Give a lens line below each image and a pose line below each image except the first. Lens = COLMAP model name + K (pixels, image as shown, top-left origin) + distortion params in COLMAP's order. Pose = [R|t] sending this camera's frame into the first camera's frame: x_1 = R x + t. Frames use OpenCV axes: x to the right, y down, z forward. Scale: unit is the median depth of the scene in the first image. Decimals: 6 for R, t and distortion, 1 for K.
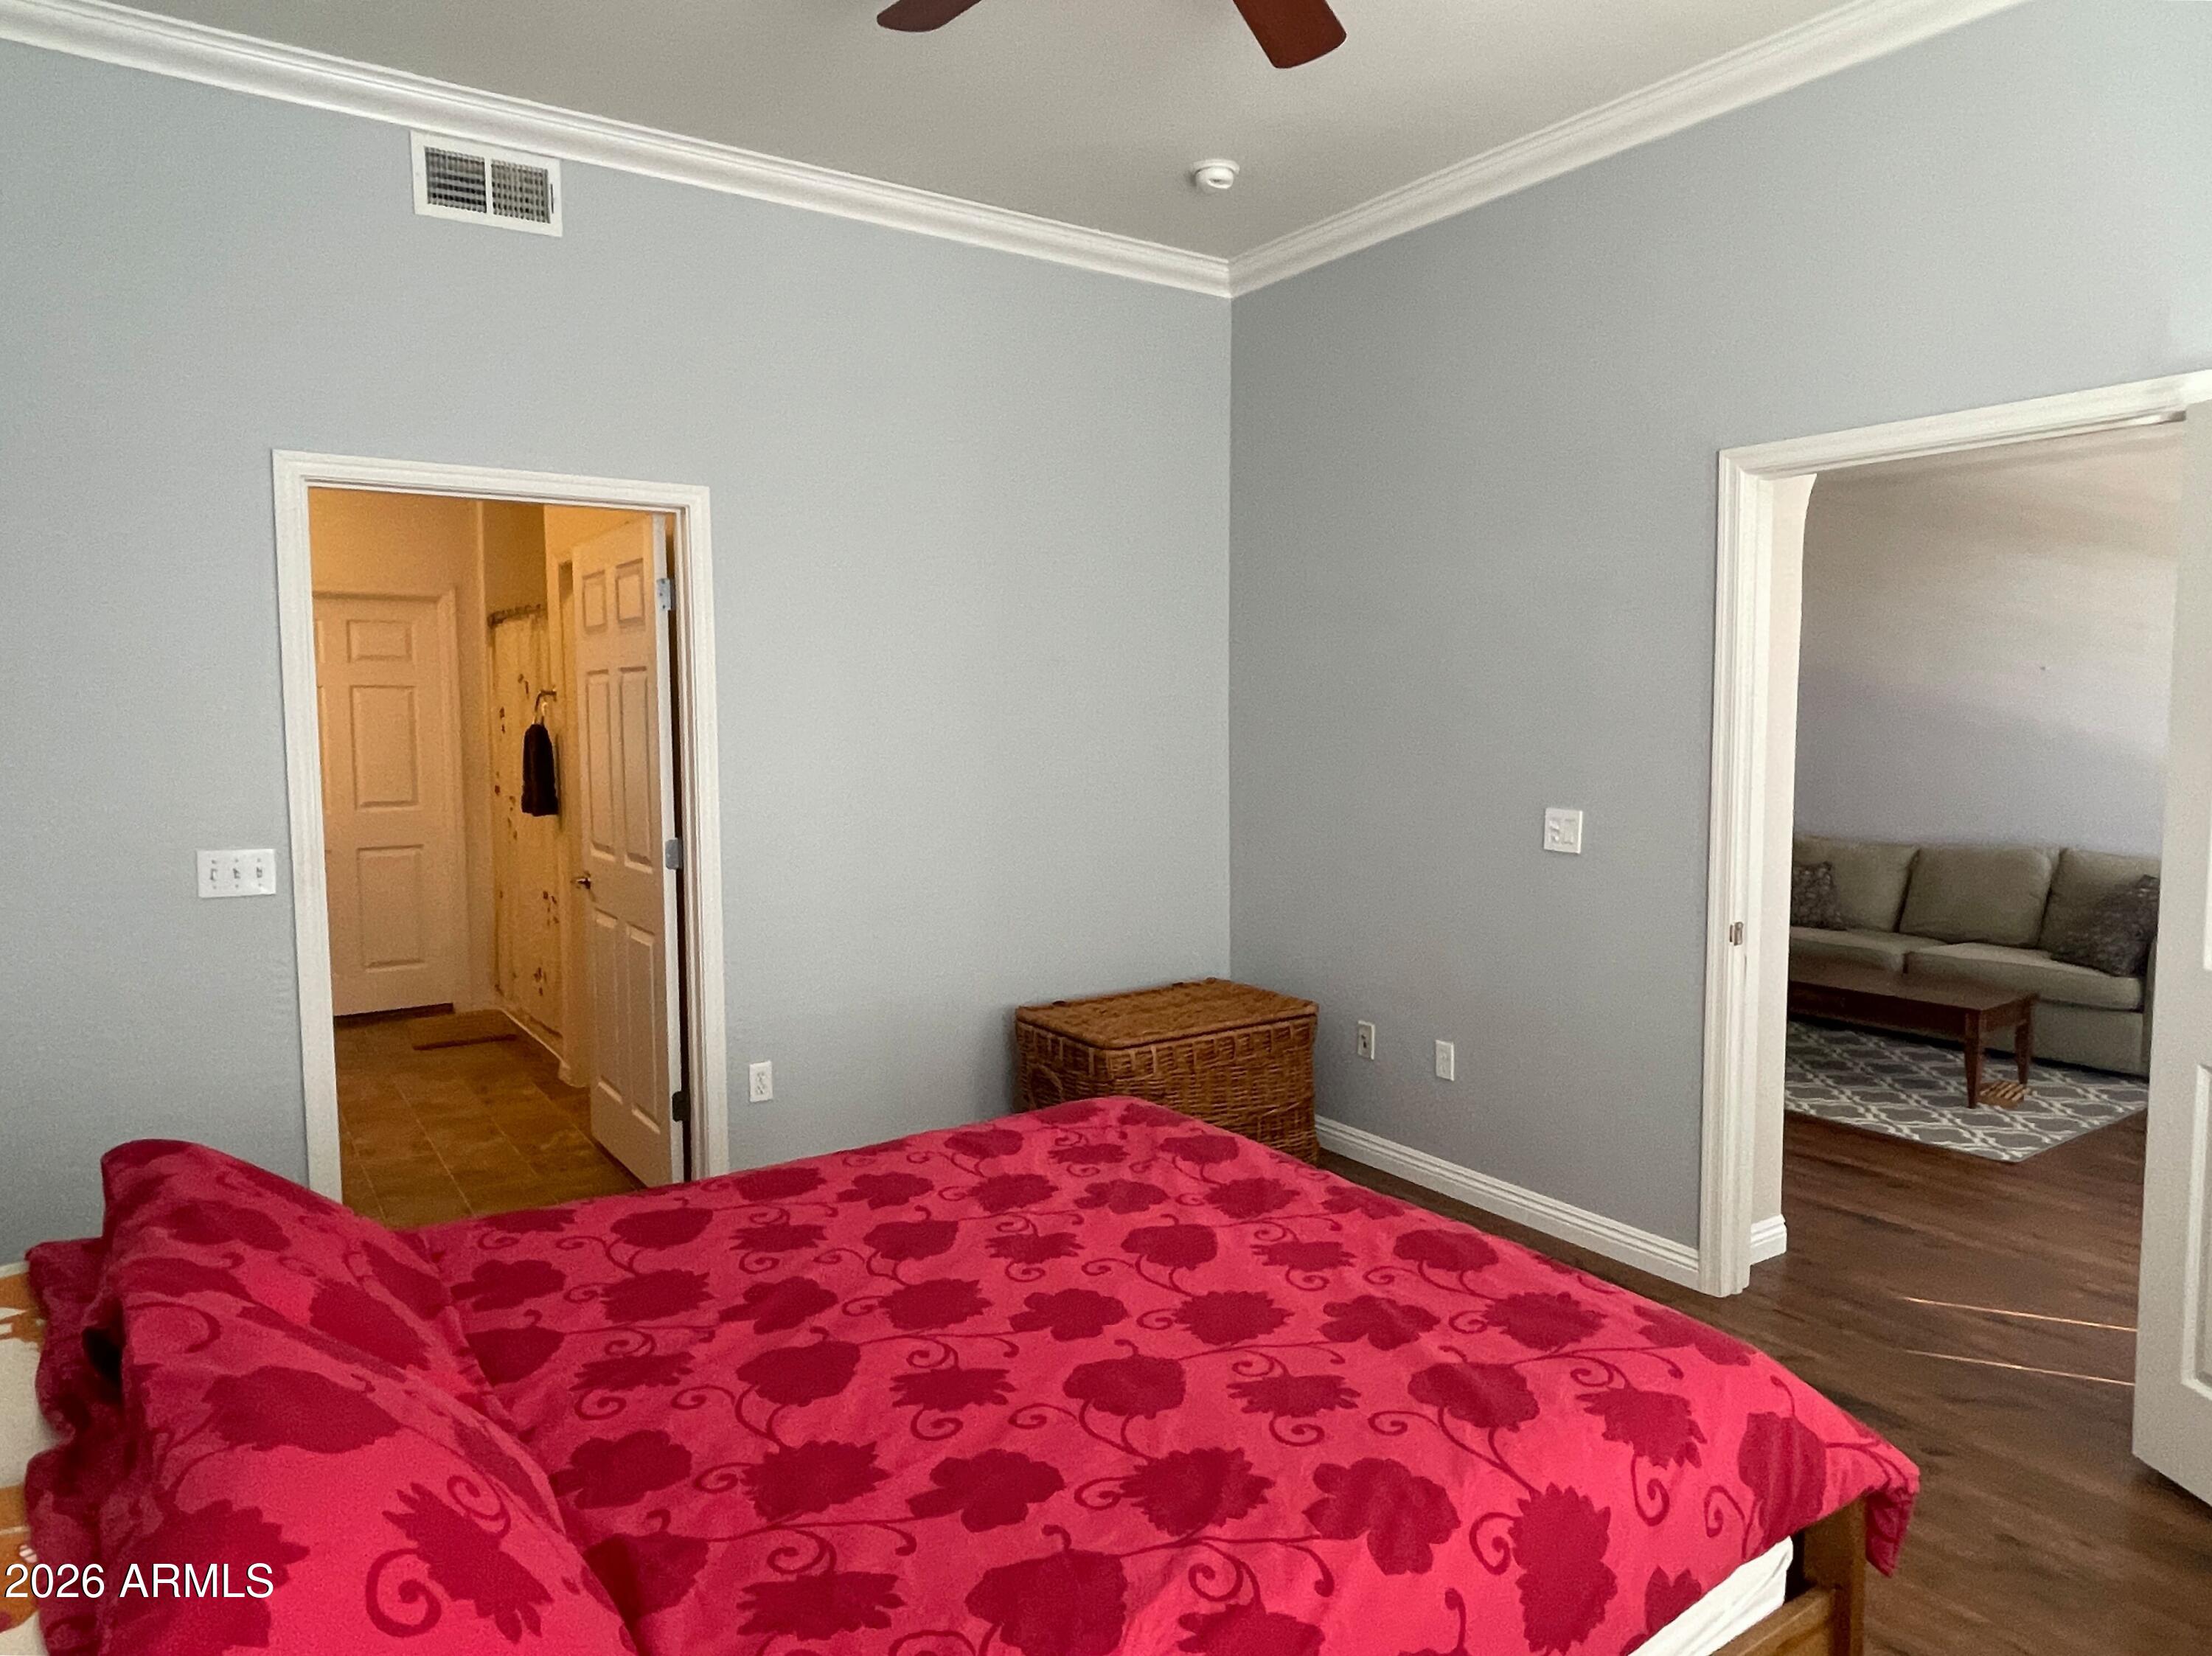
lens RADIAL K [[1424.9, 0, 1106.0], [0, 1424.9, 828.0], [0, 0, 1]] dist [-0.000787, -0.001007]
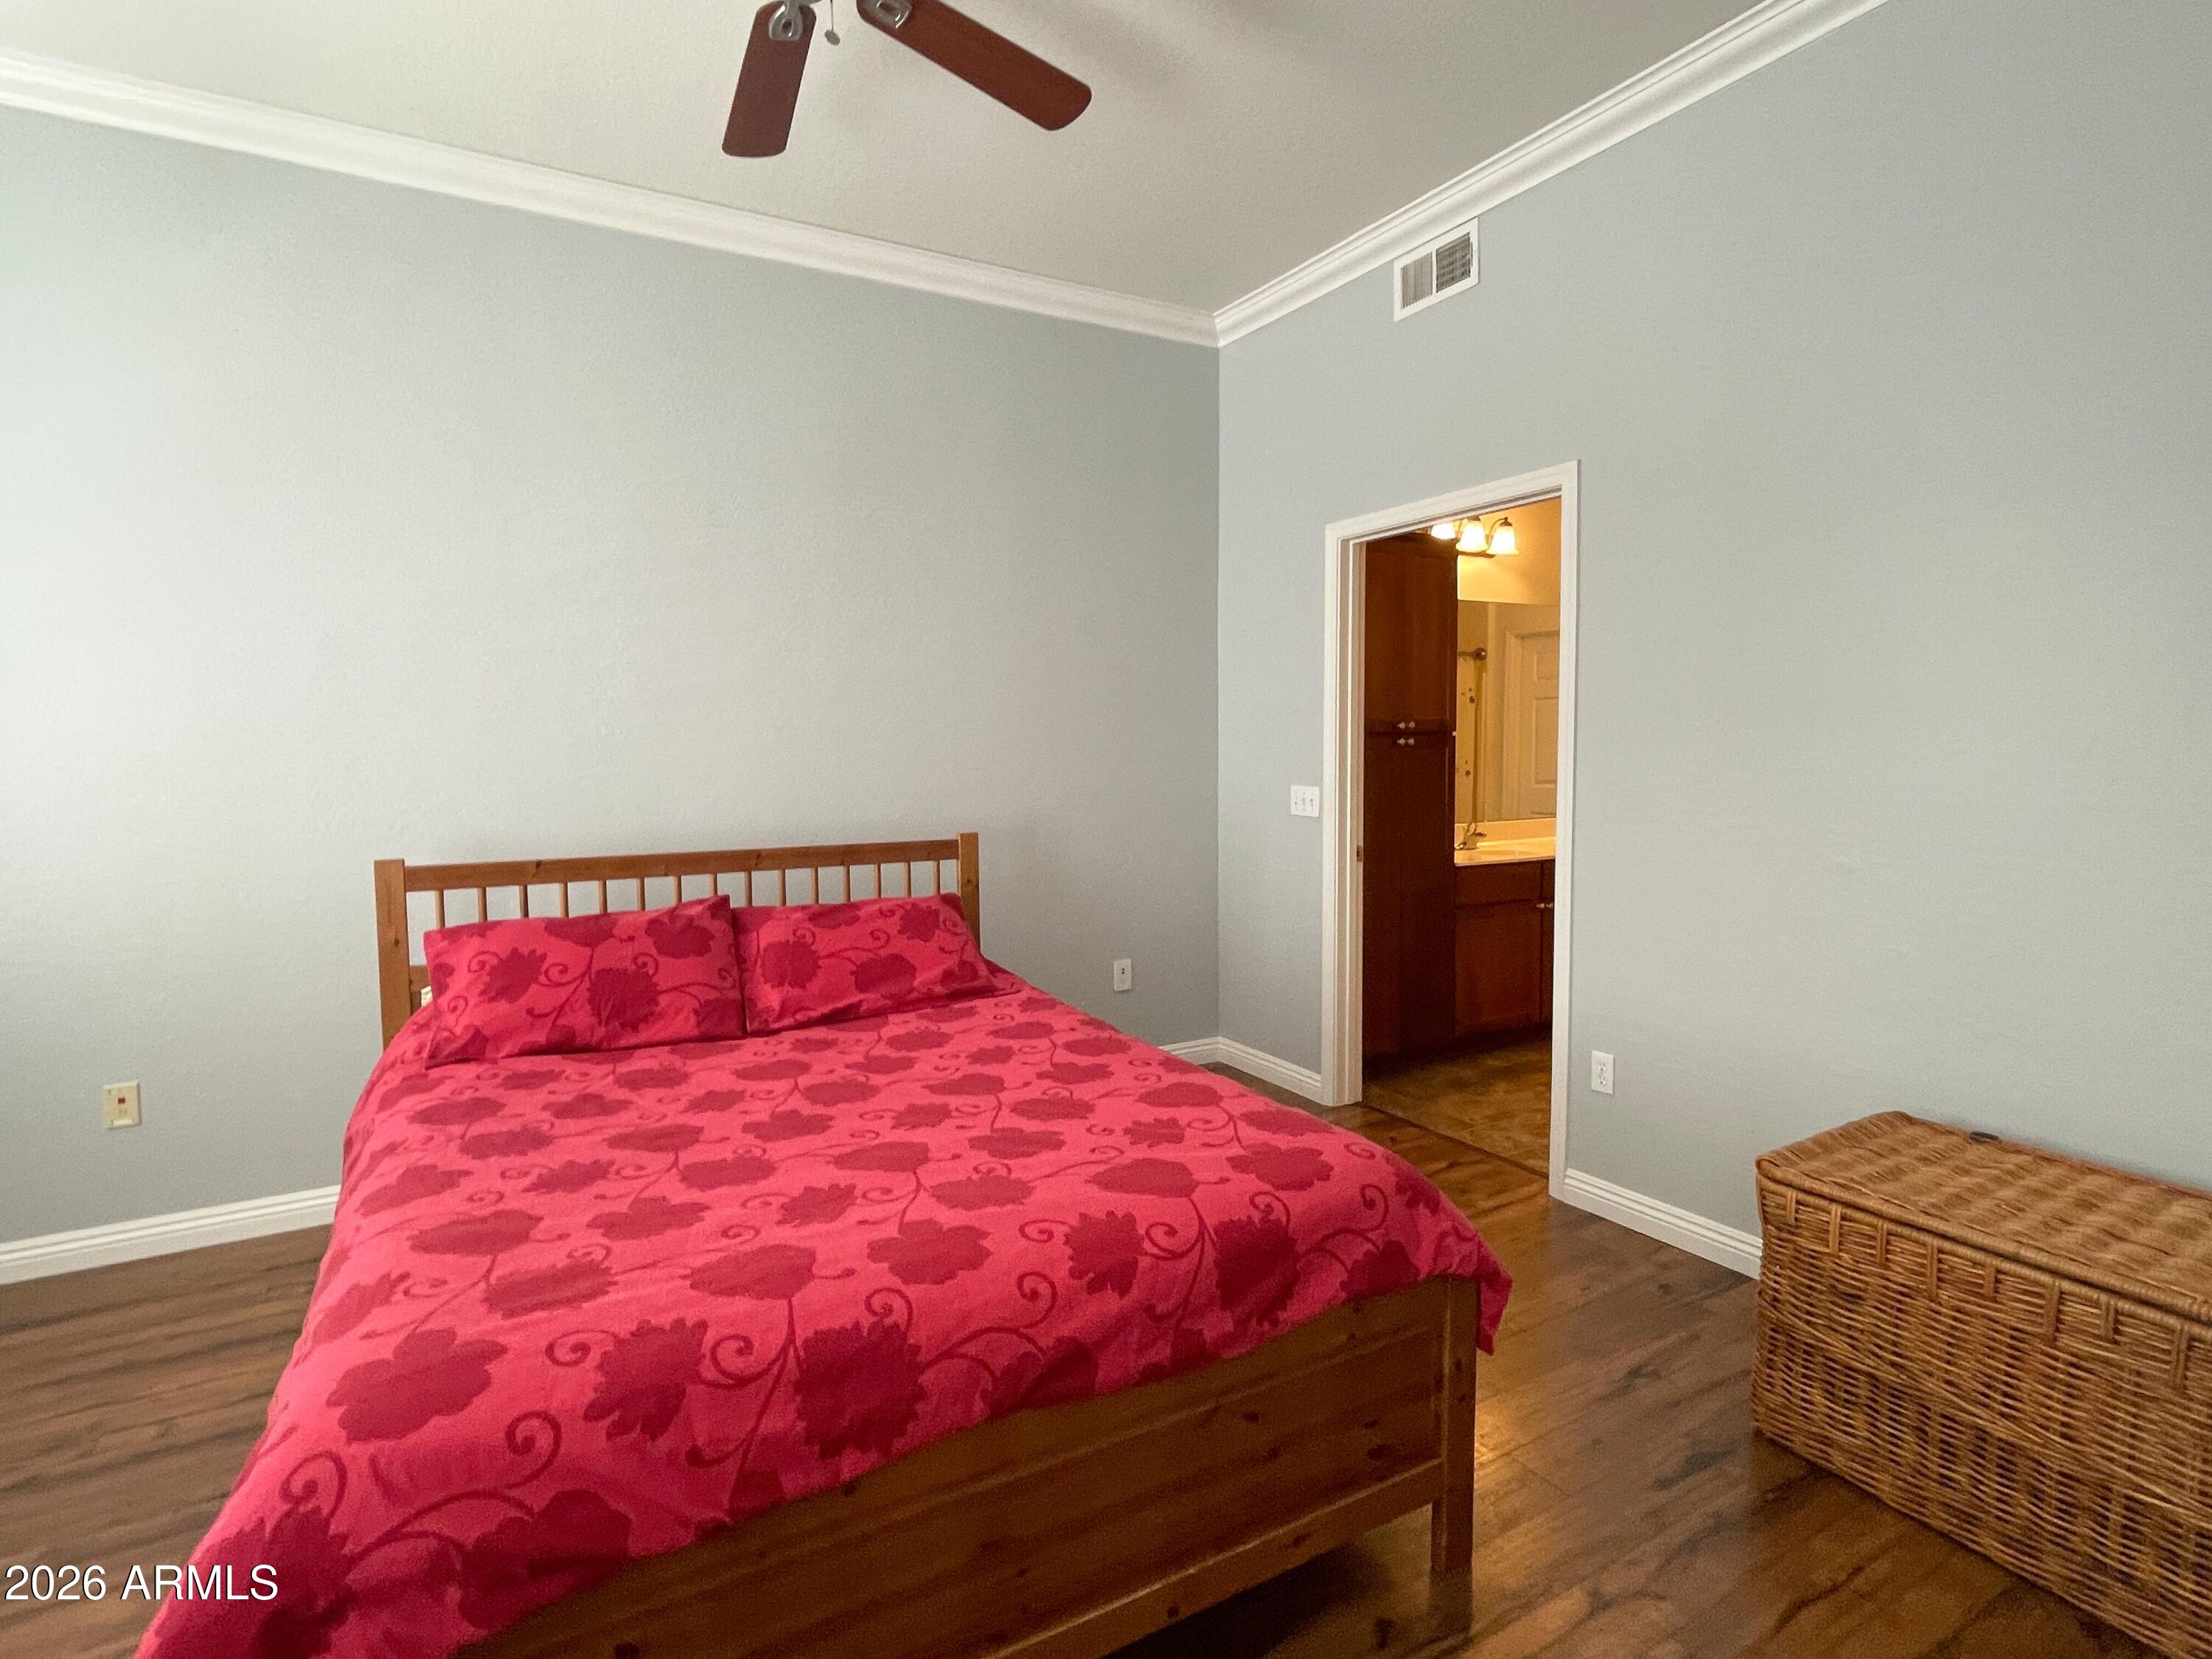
lens RADIAL K [[1101.7, 0, 1116.1], [0, 1101.7, 832.0], [0, 0, 1]] dist [-0.030093, -0.000151]
pose [[-0.076595, 0.089868, -0.993004, 0.500653], [-0.071773, 0.992849, 0.095390, -0.029403], [0.994476, 0.078577, -0.069597, 0.712186]]
